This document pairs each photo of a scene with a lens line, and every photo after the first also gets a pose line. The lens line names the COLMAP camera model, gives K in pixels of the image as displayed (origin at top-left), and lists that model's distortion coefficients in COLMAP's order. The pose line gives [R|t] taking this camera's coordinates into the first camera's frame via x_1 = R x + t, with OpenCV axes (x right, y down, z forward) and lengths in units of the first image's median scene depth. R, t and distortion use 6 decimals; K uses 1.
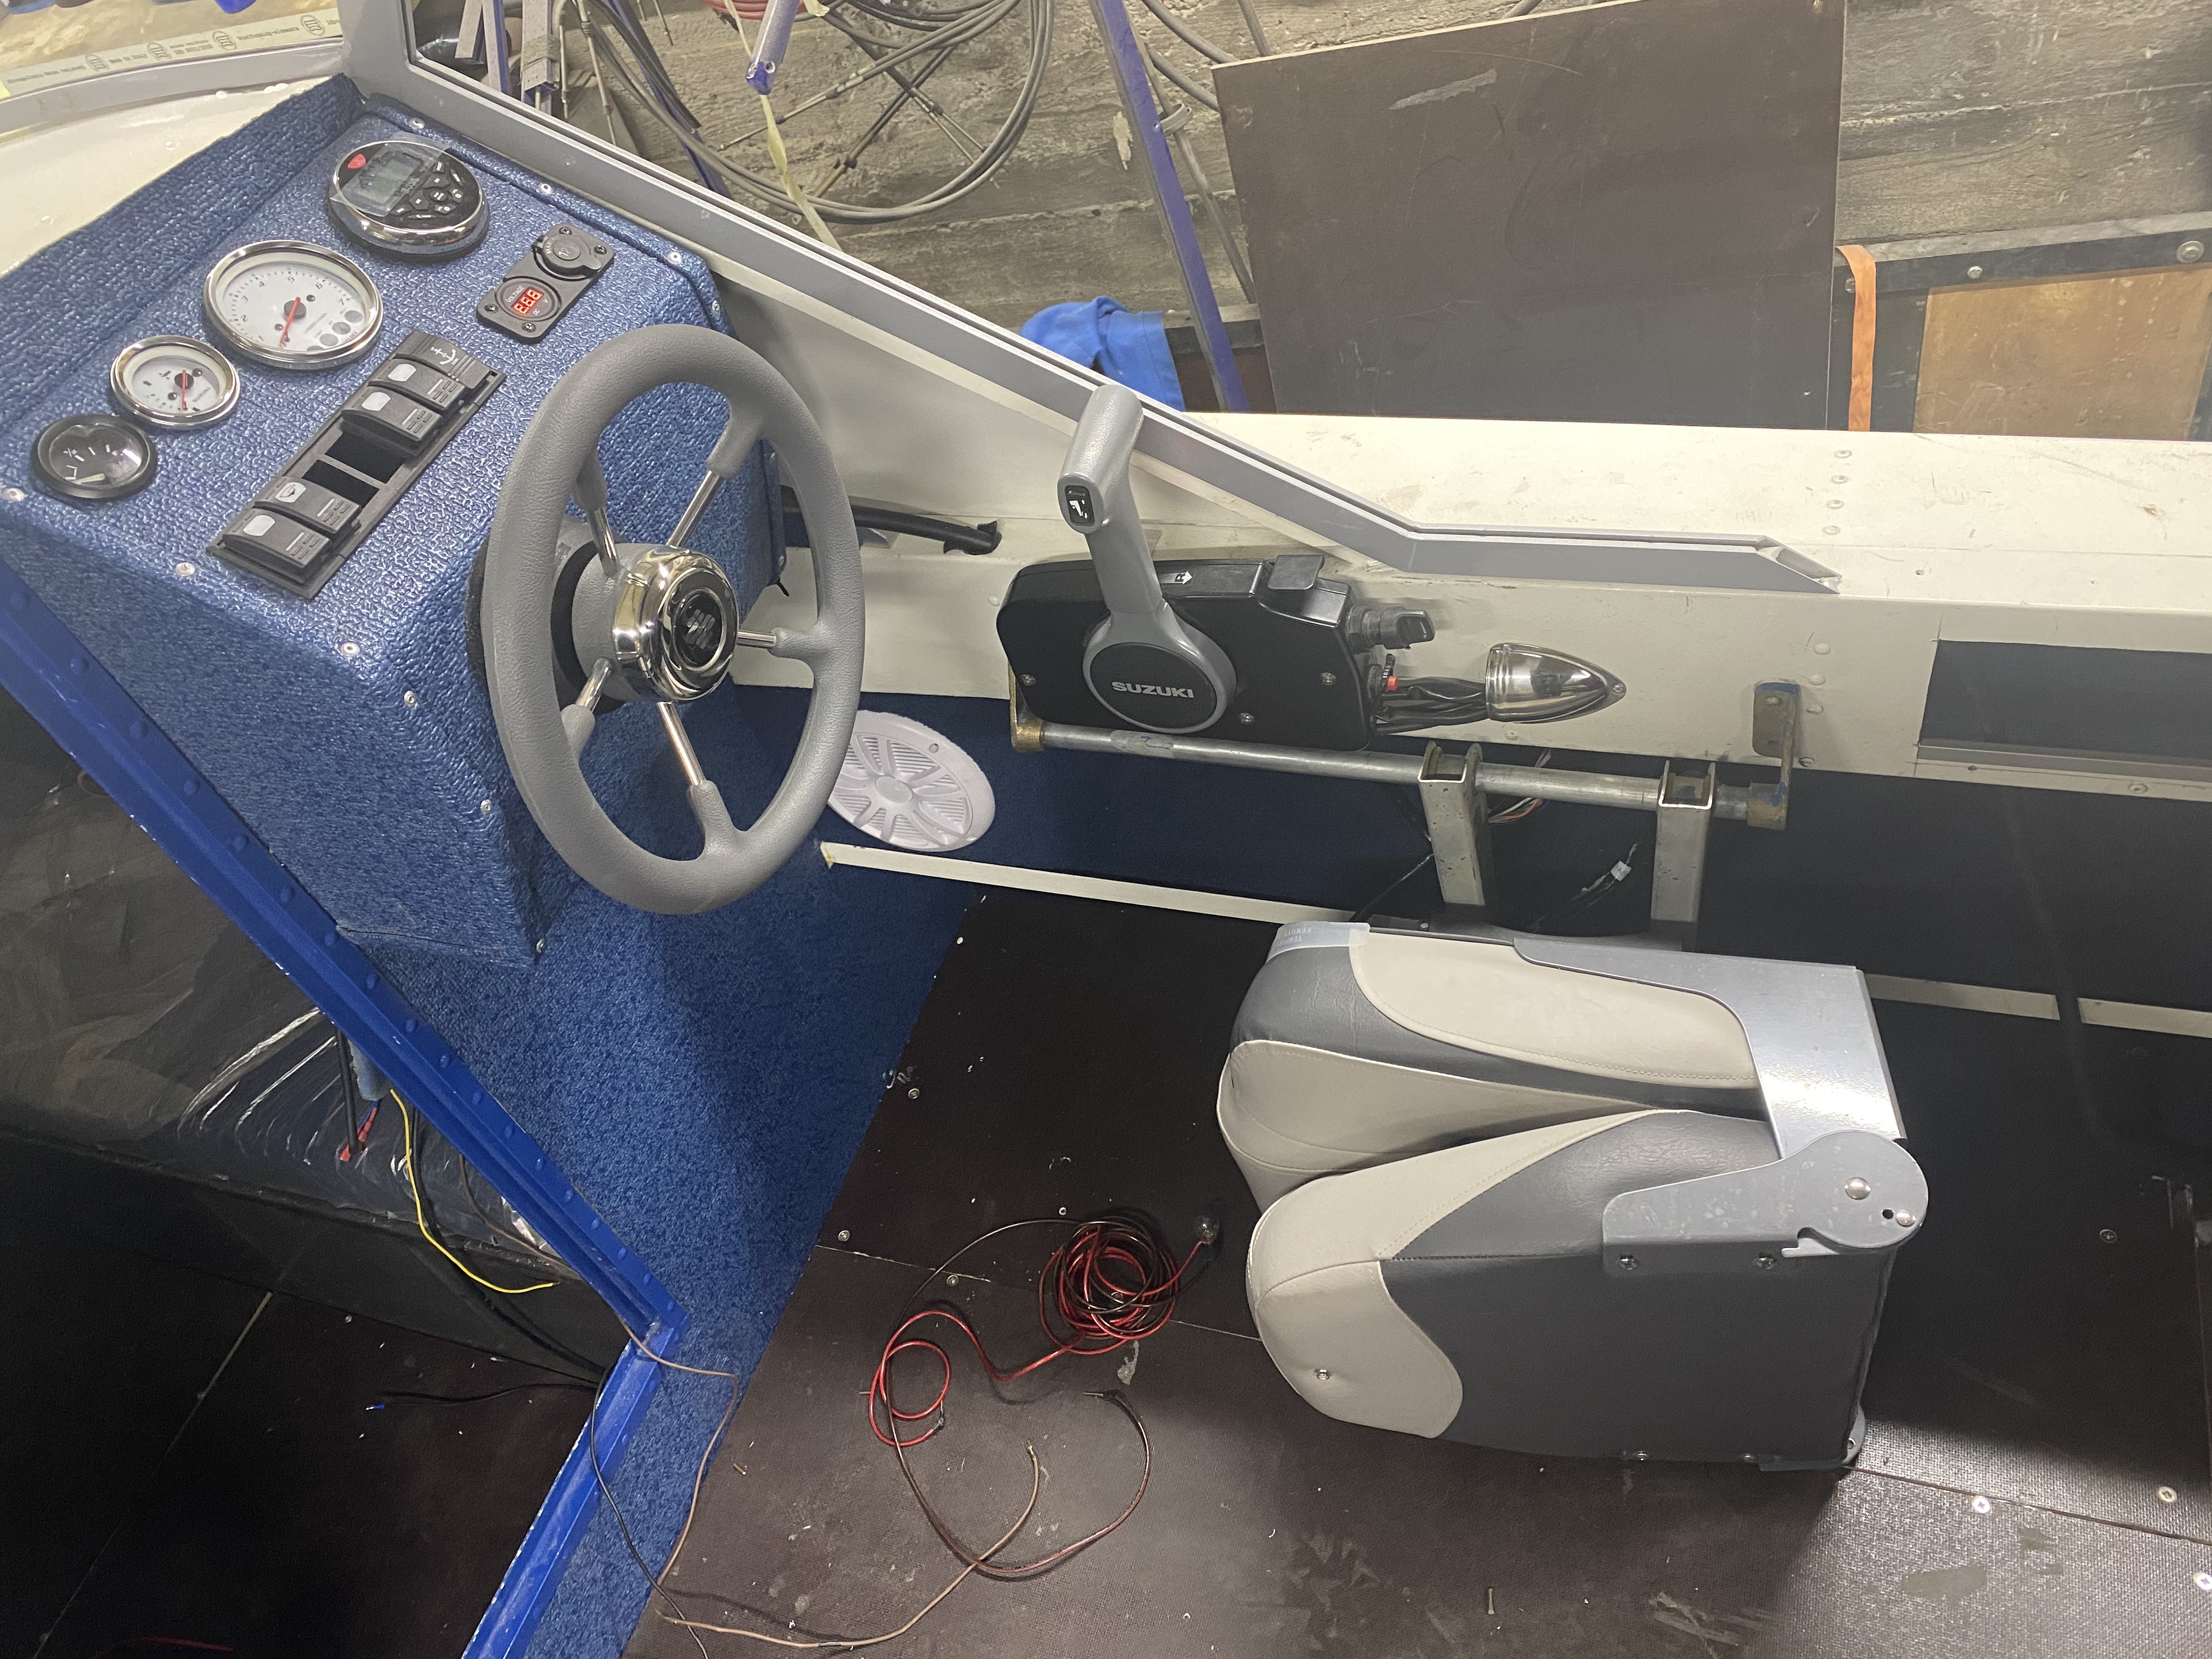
lens RADIAL K [[1691.4, 0, 1112.0], [0, 1691.4, 838.2], [0, 0, 1]] dist [0.005598, 0.008623]
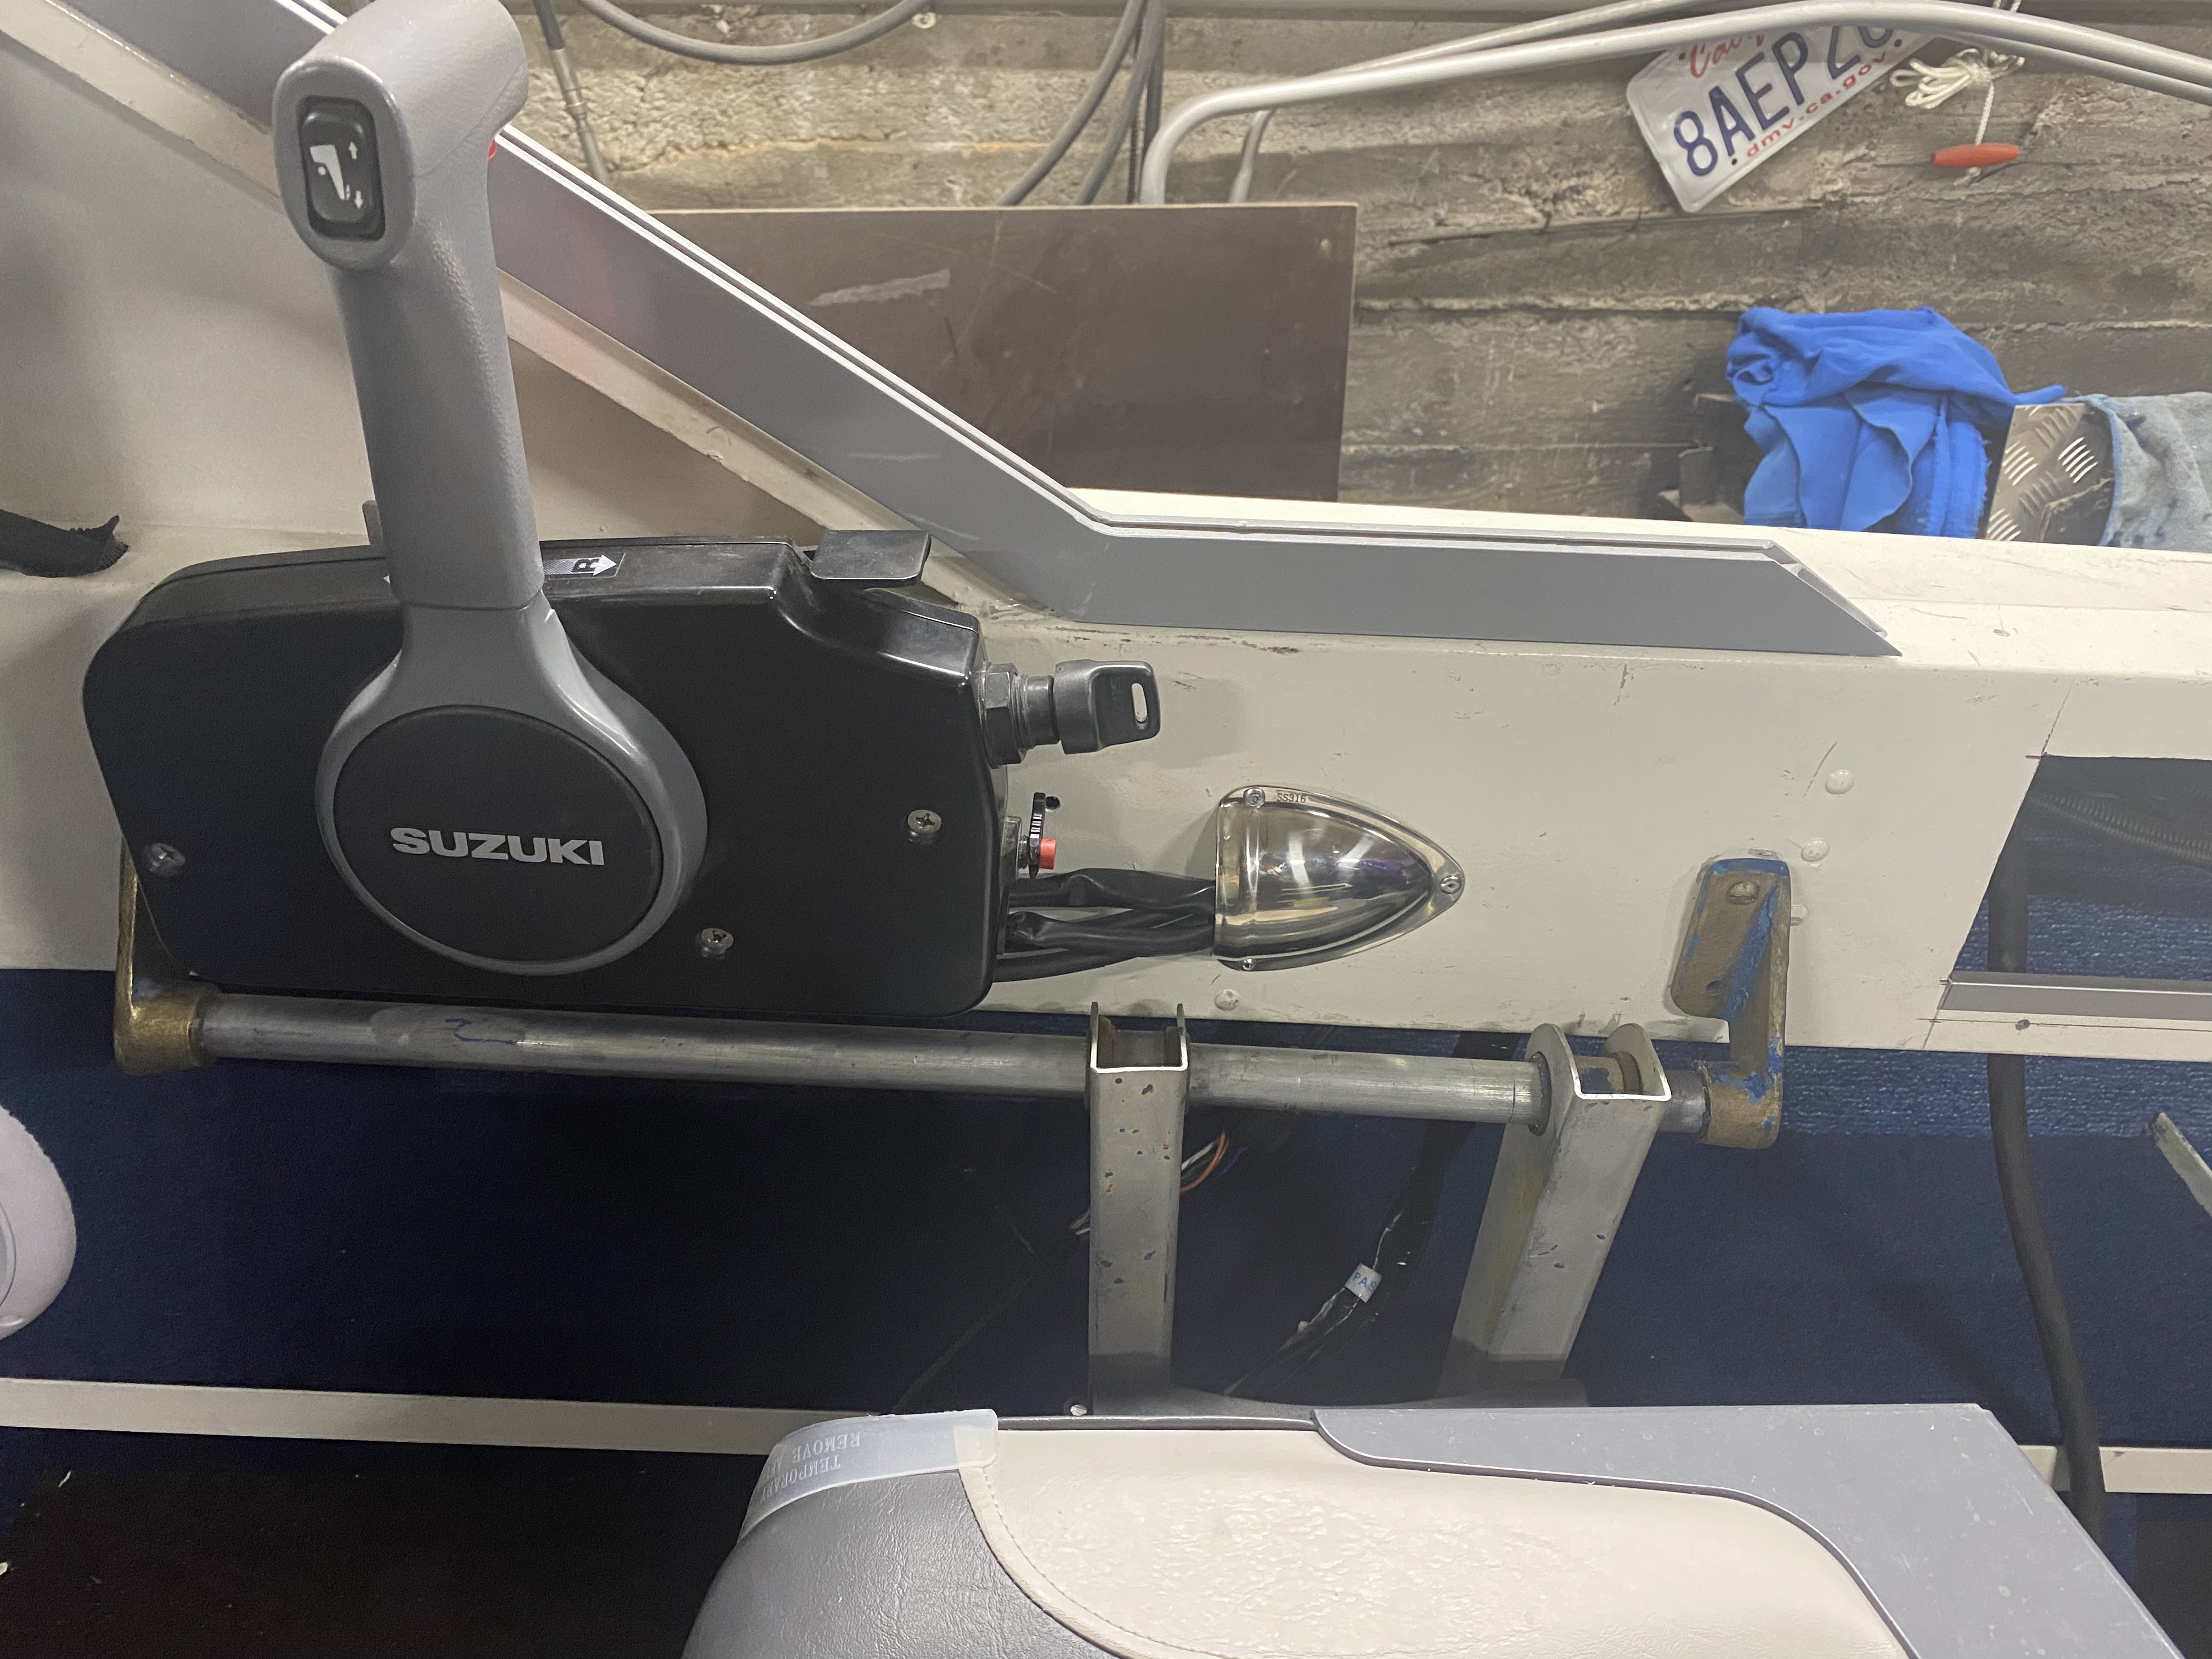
lens RADIAL K [[1691.4, 0, 1114.8], [0, 1691.4, 841.1], [0, 0, 1]] dist [0.005598, 0.008623]
pose [[0.911944, 0.056151, 0.406455, -0.006767], [0.072627, 0.952861, -0.294585, 0.042640], [-0.403837, 0.298165, 0.864878, 0.568012]]
